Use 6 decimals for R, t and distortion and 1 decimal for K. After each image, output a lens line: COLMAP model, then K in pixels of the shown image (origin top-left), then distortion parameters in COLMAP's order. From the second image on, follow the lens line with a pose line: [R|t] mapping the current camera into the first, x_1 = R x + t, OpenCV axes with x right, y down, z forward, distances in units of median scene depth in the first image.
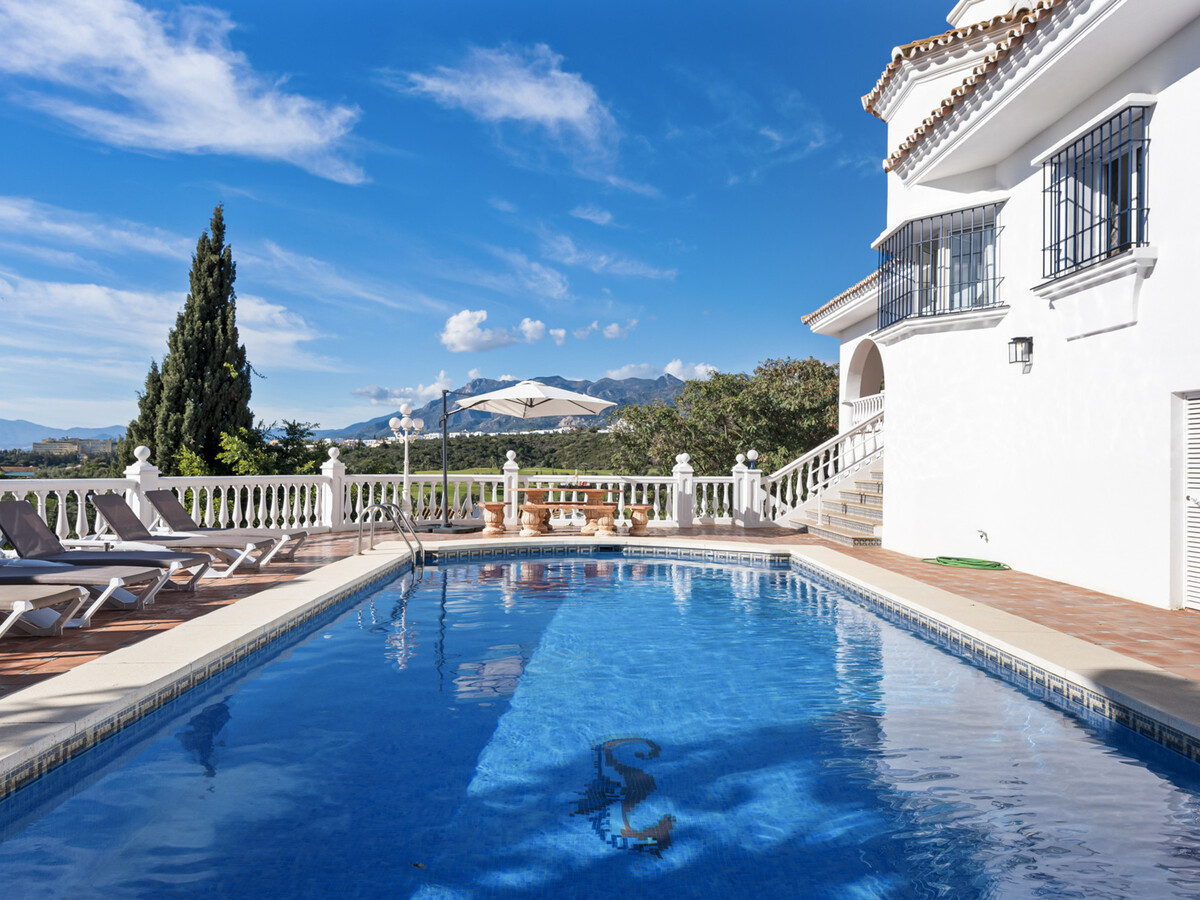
lens RADIAL K [[807.8, 0, 600.0], [0, 807.8, 450.0], [0, 0, 1]] dist [0.035754, -0.000413]
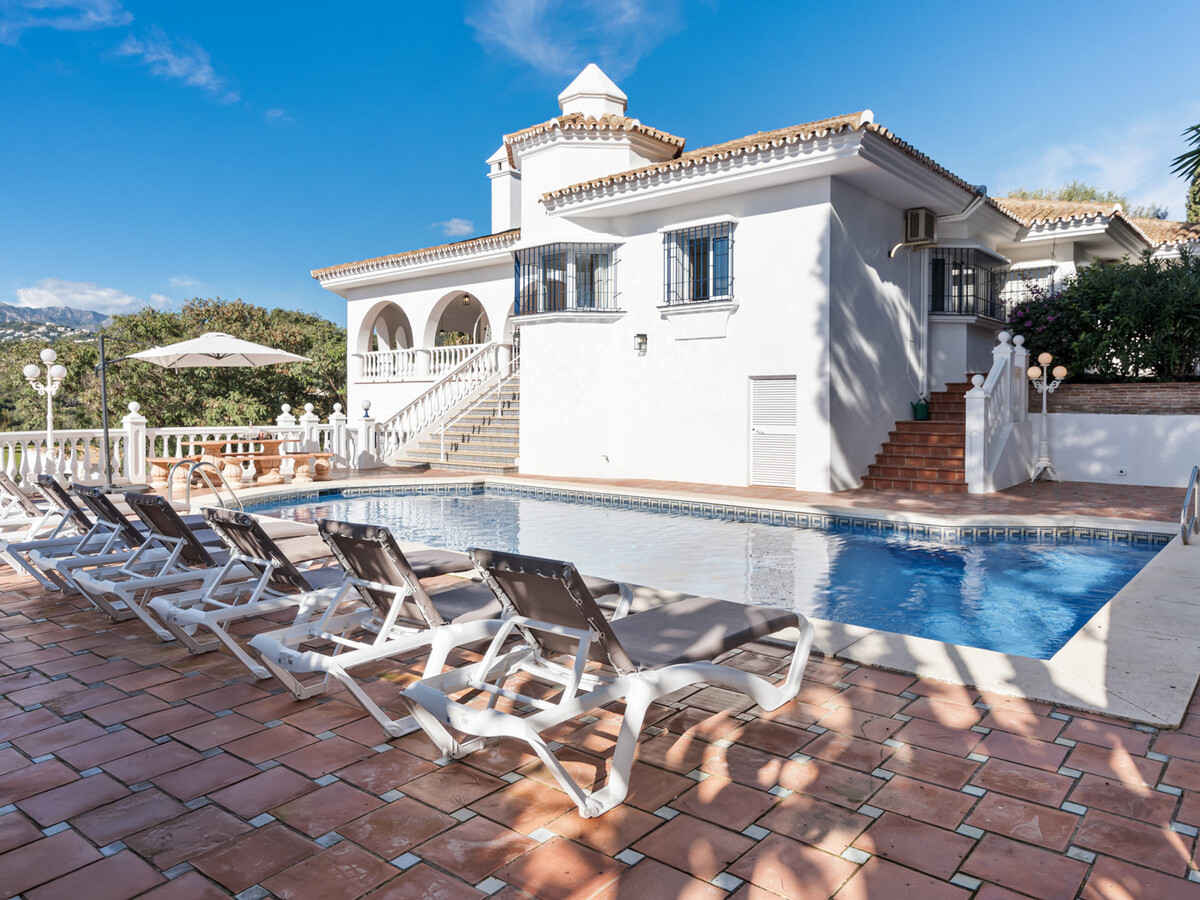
lens RADIAL K [[957.0, 0, 600.0], [0, 957.0, 450.0], [0, 0, 1]] dist [0.001980, 0.003516]
pose [[0.659316, -0.041113, 0.750741, -0.653074], [-0.005212, 0.998230, 0.059244, -0.013890], [-0.751848, -0.042973, 0.657935, -0.132556]]
